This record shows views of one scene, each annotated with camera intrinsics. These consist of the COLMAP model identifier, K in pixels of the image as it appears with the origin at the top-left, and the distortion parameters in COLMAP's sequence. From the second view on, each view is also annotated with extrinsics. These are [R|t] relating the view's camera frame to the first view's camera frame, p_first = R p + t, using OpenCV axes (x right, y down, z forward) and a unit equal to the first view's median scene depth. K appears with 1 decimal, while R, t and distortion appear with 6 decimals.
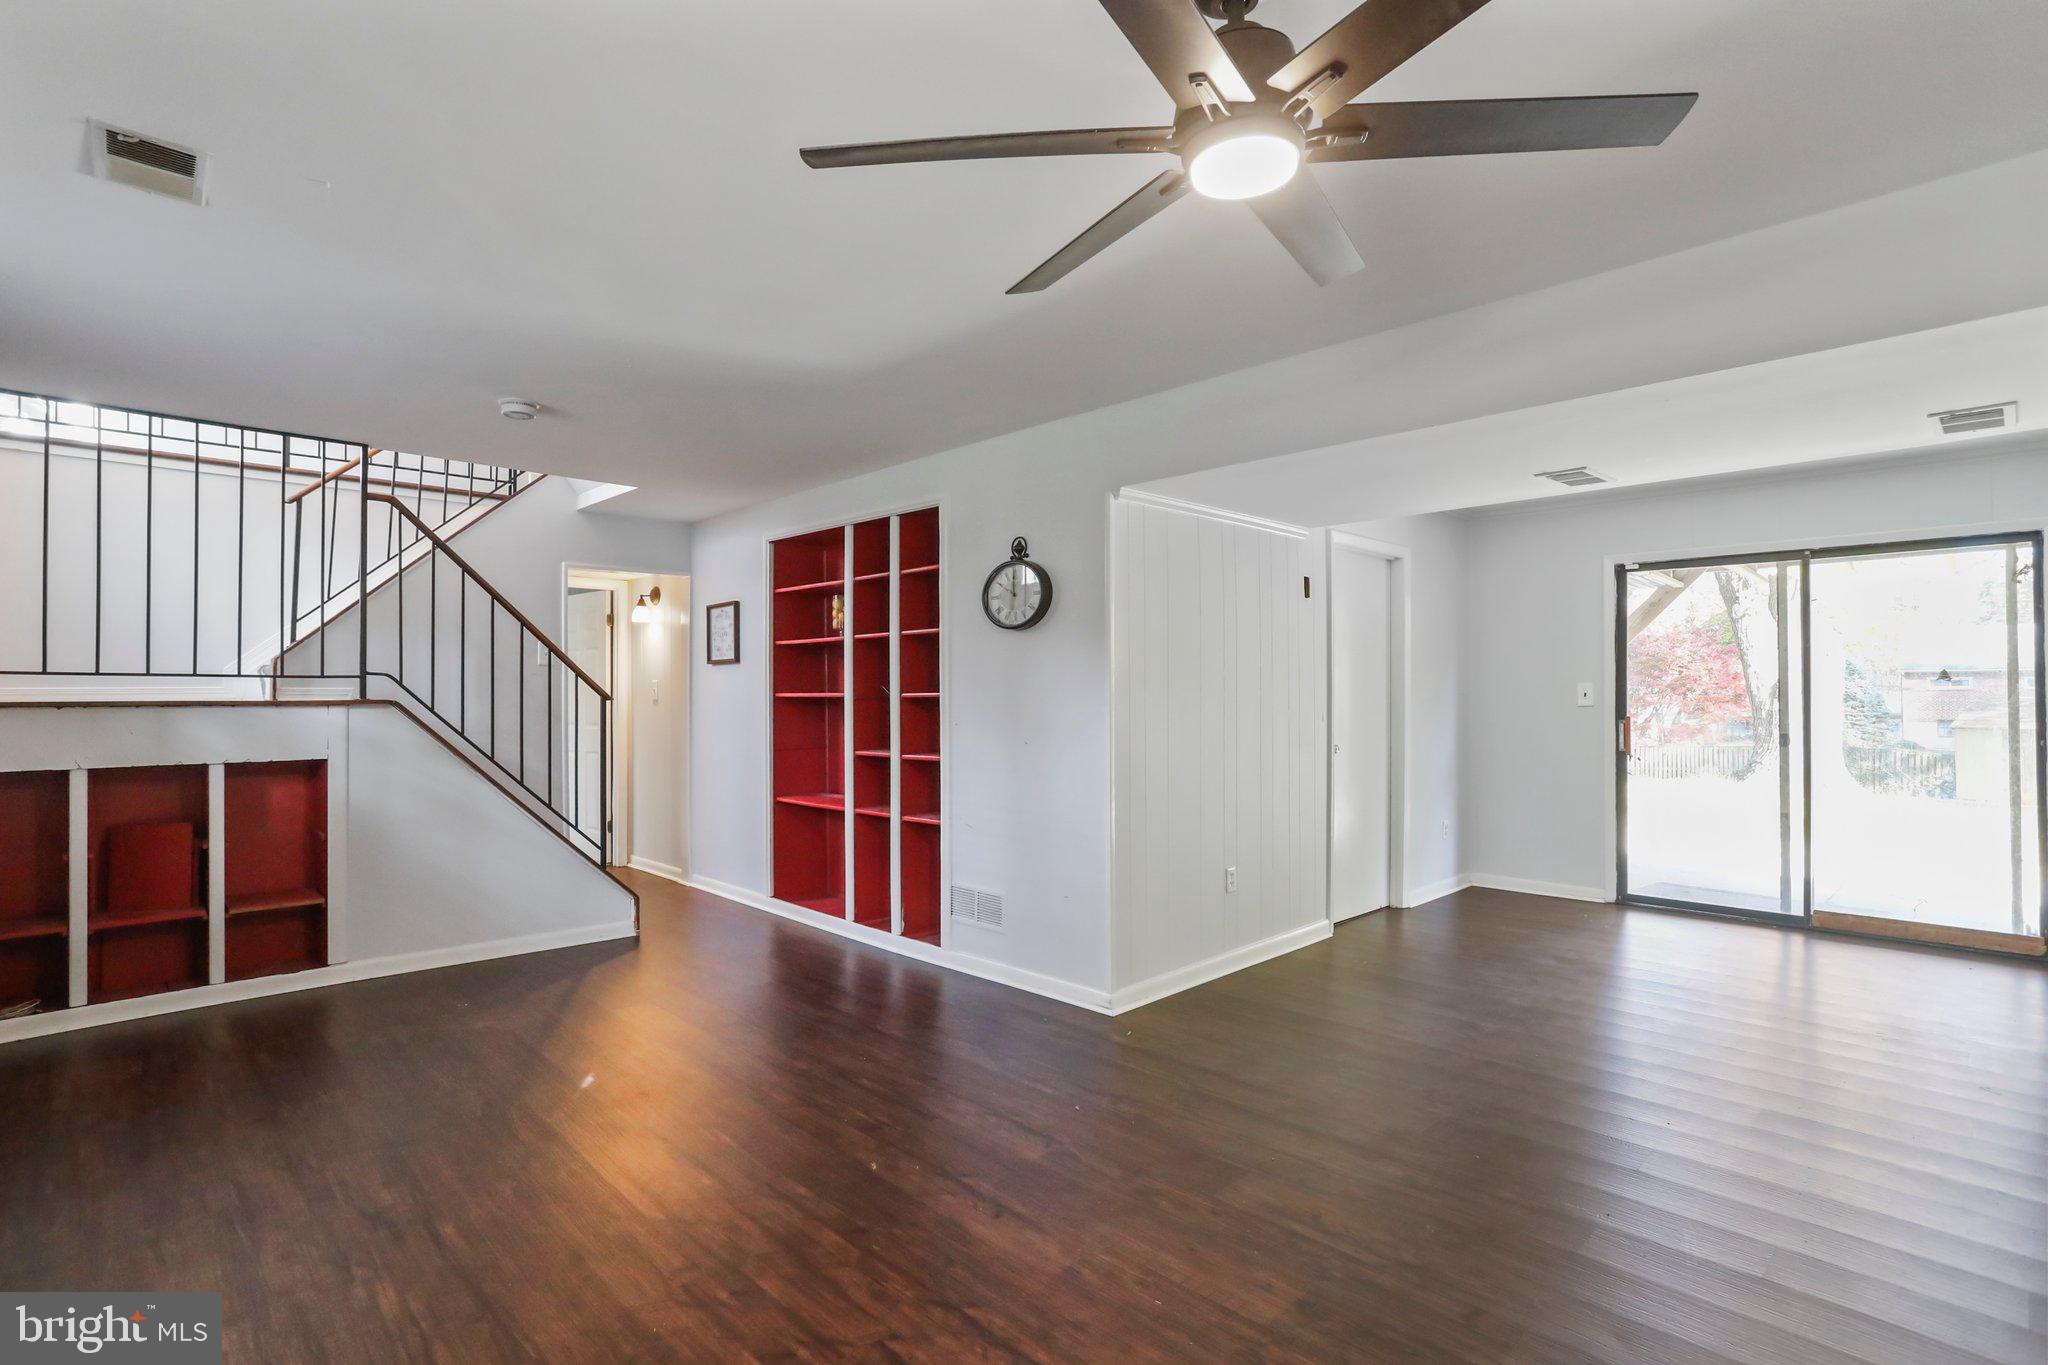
lens RADIAL K [[997.8, 0, 1024.0], [0, 997.8, 682.5], [0, 0, 1]] dist [-0.047045, 0.026493]
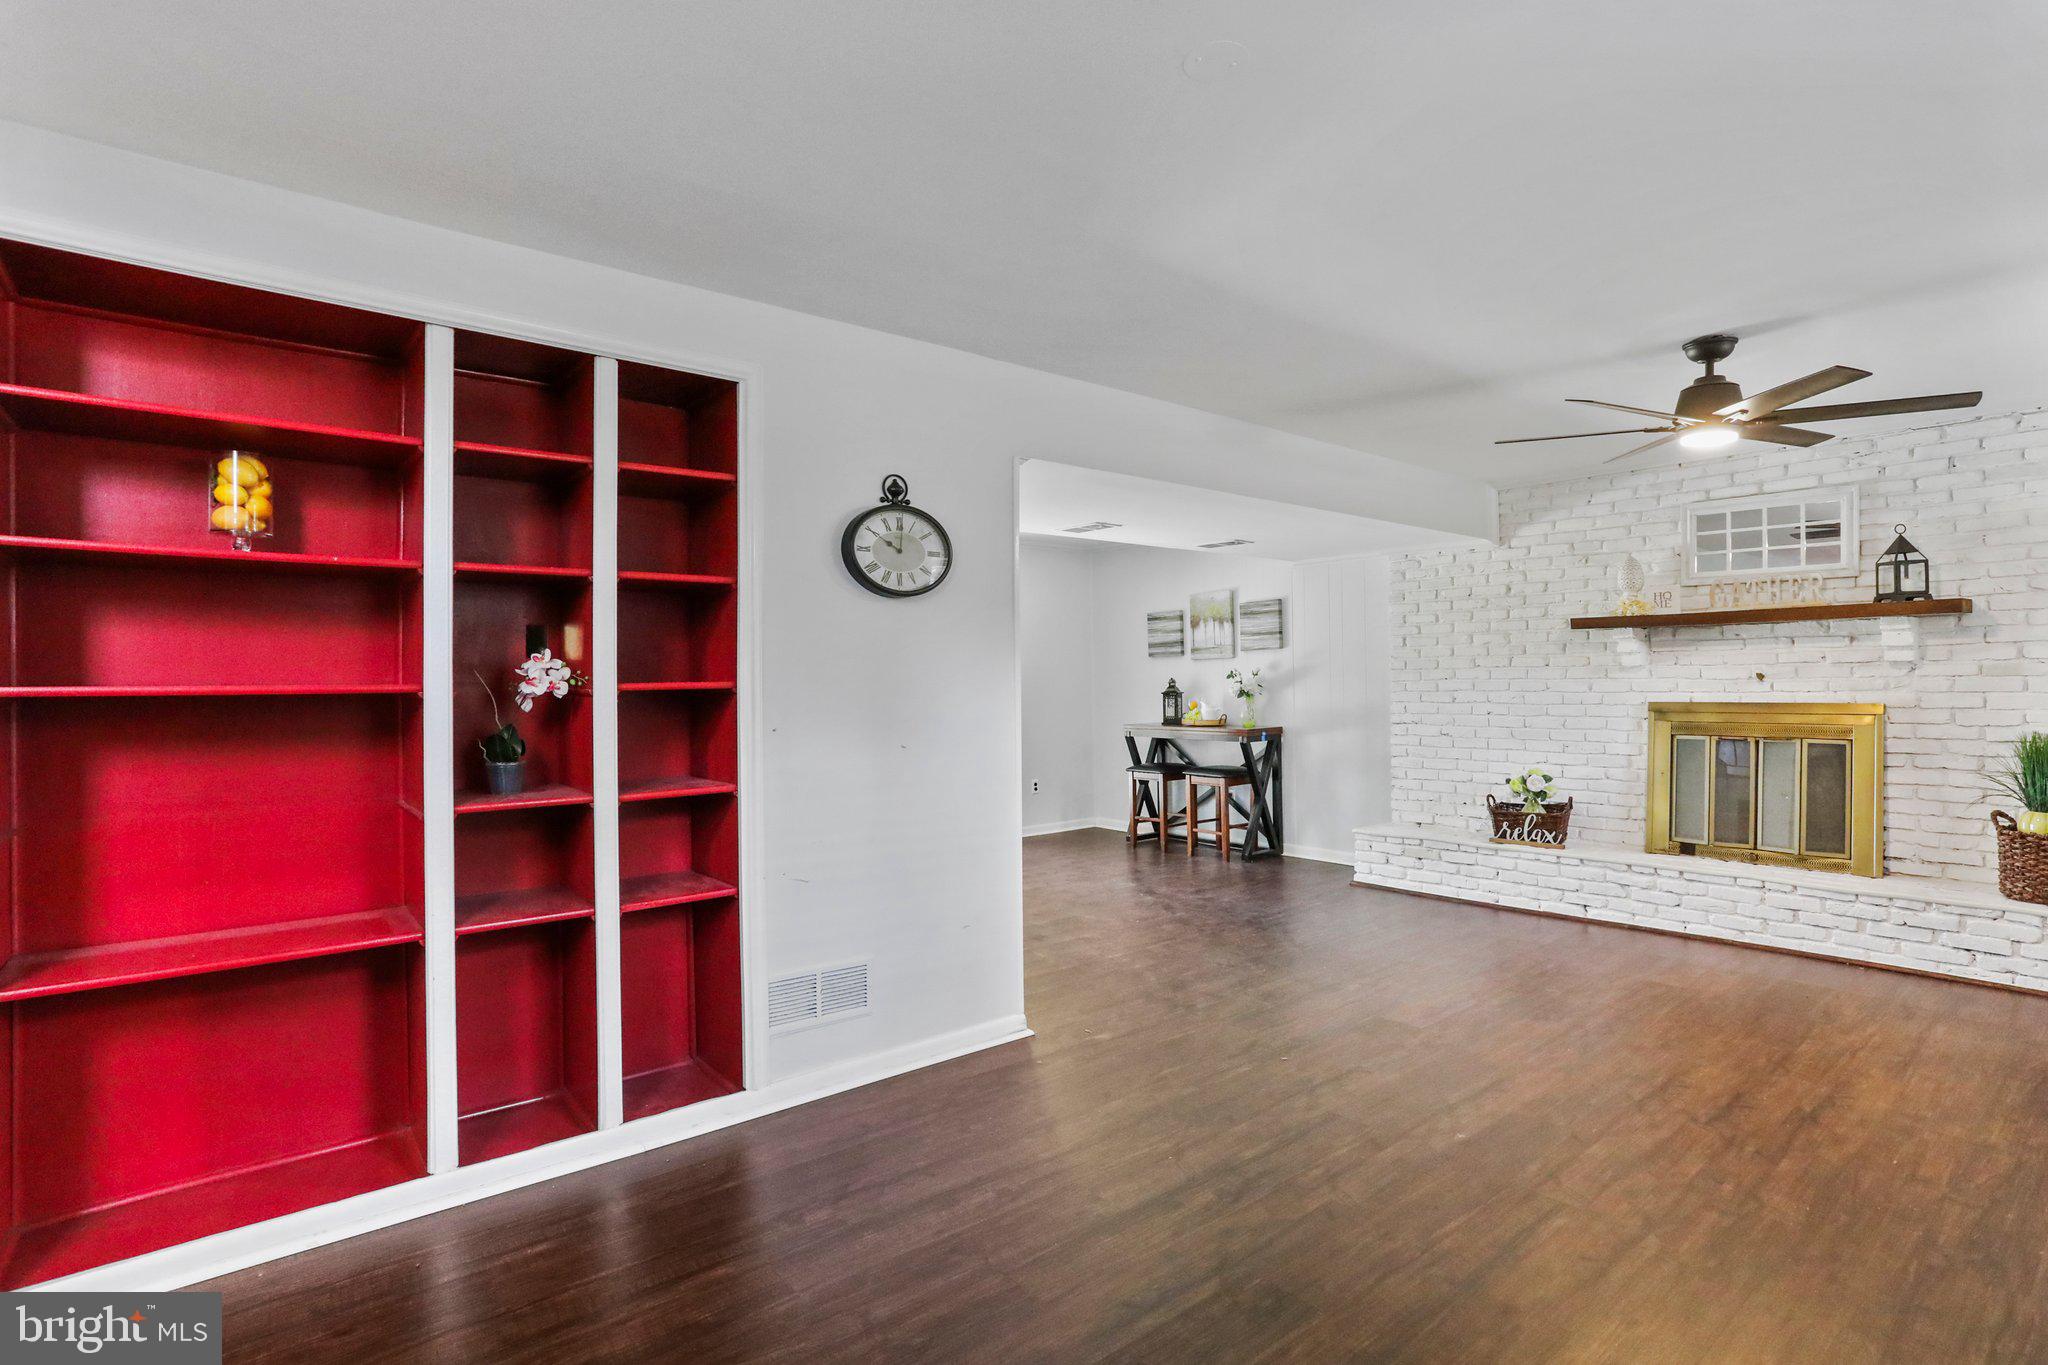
lens RADIAL K [[997.8, 0, 1024.0], [0, 997.8, 682.5], [0, 0, 1]] dist [-0.047045, 0.026493]
pose [[0.084735, 0.002985, 0.996399, -0.729295], [-0.003082, 0.999992, -0.002733, 0.012563], [-0.996399, -0.002839, 0.084743, 0.821330]]
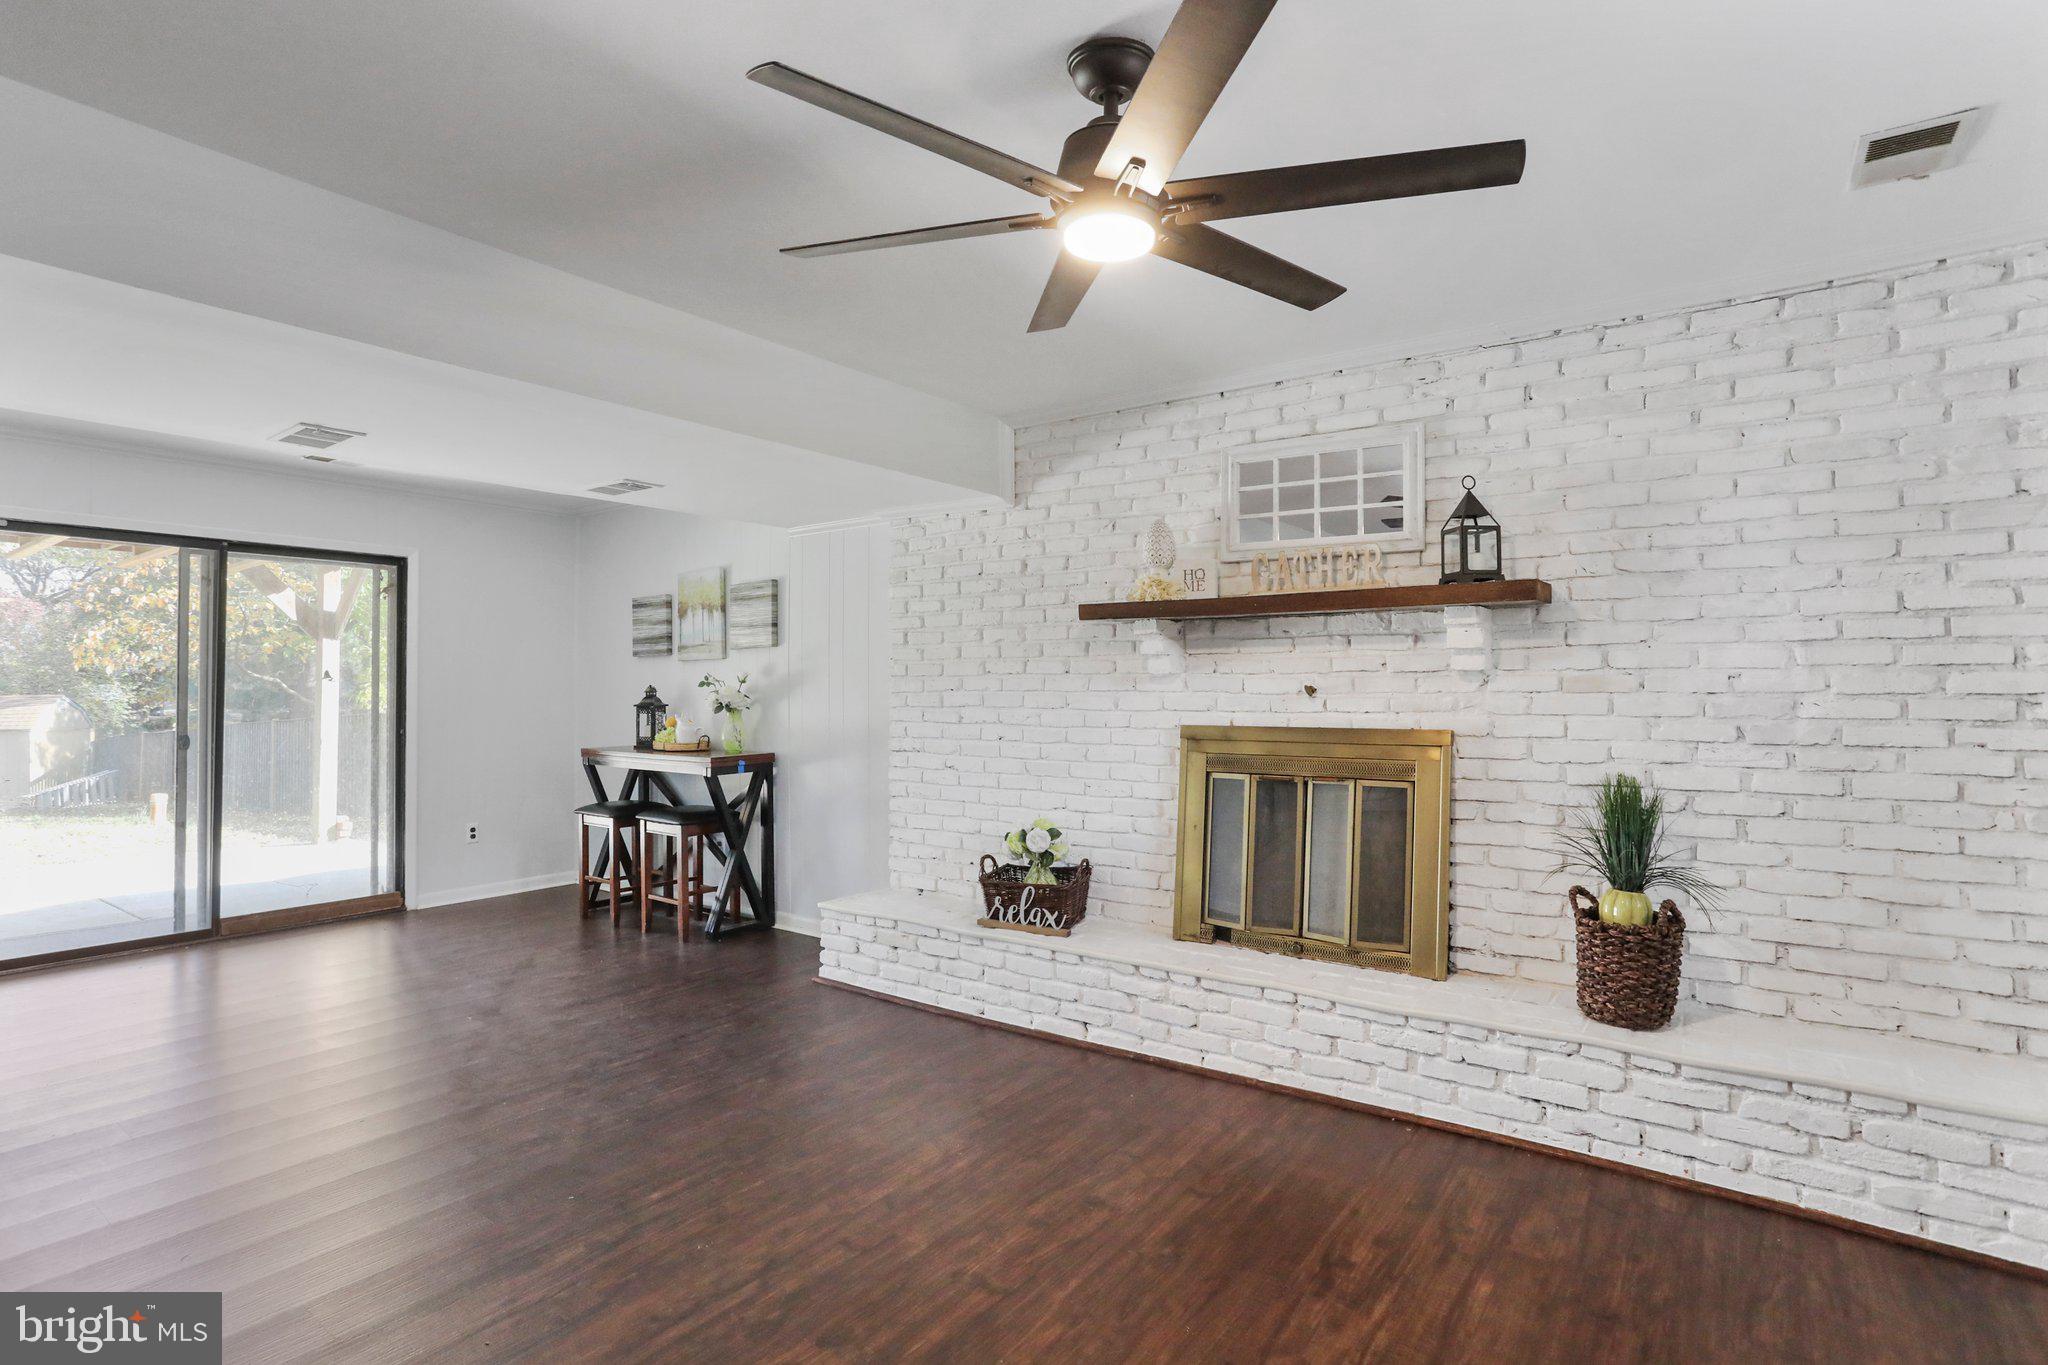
lens RADIAL K [[1001.8, 0, 1020.3], [0, 1001.8, 679.3], [0, 0, 1]] dist [-0.082138, 0.067577]
pose [[-0.159404, 0.013692, 0.987118, -0.311672], [-0.010813, 0.999820, -0.015614, 0.006246], [-0.987154, -0.013163, -0.159227, 0.449302]]
